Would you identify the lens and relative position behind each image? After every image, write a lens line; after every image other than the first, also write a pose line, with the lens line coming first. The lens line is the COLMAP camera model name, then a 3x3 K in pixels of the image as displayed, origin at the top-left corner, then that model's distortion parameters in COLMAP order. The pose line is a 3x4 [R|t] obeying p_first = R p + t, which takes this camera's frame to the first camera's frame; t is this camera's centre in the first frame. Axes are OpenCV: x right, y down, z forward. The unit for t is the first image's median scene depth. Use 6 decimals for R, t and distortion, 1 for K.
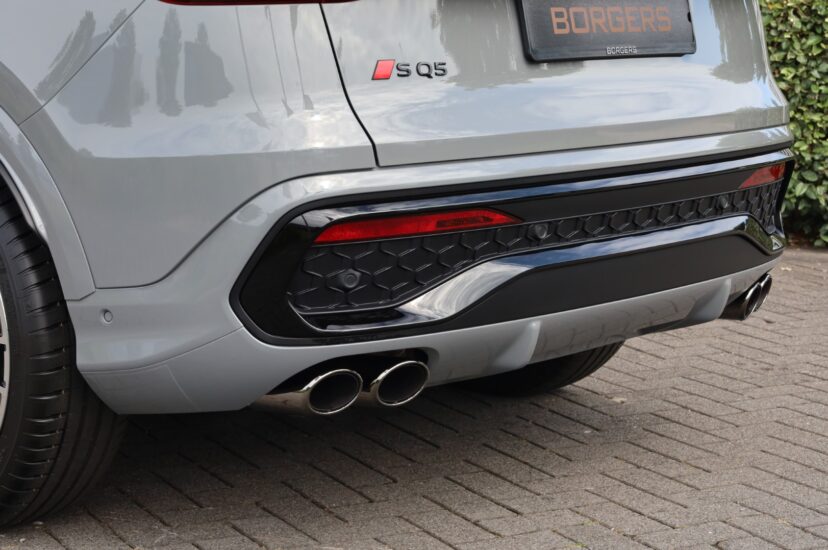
lens RADIAL K [[1982.2, 0, 456.2], [0, 1982.2, 292.2], [0, 0, 1]] dist [-0.024496, 0.000000]
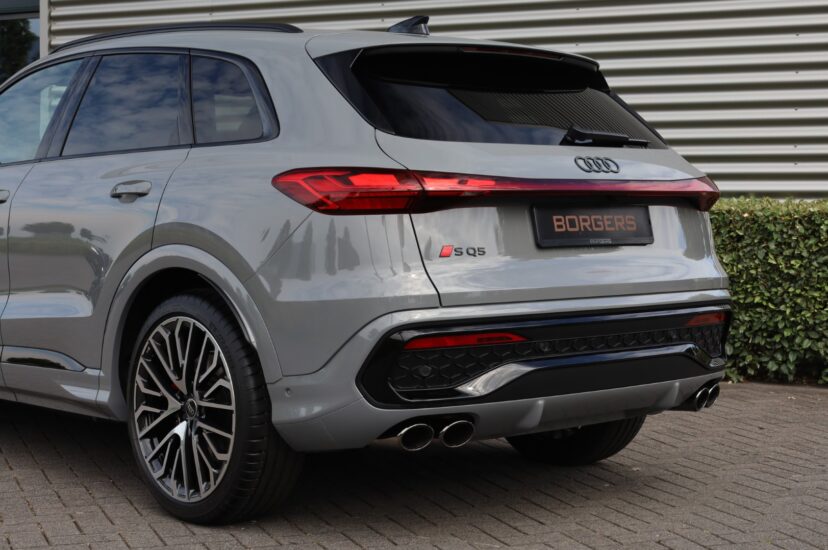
lens RADIAL K [[1591.9, 0, 453.7], [0, 1591.9, 283.6], [0, 0, 1]] dist [-0.010920, 0.000000]
pose [[0.991343, -0.000742, -0.131295, 0.139735], [-0.013237, 0.994325, -0.105562, 0.058040], [0.130628, 0.106386, 0.985707, -0.343200]]
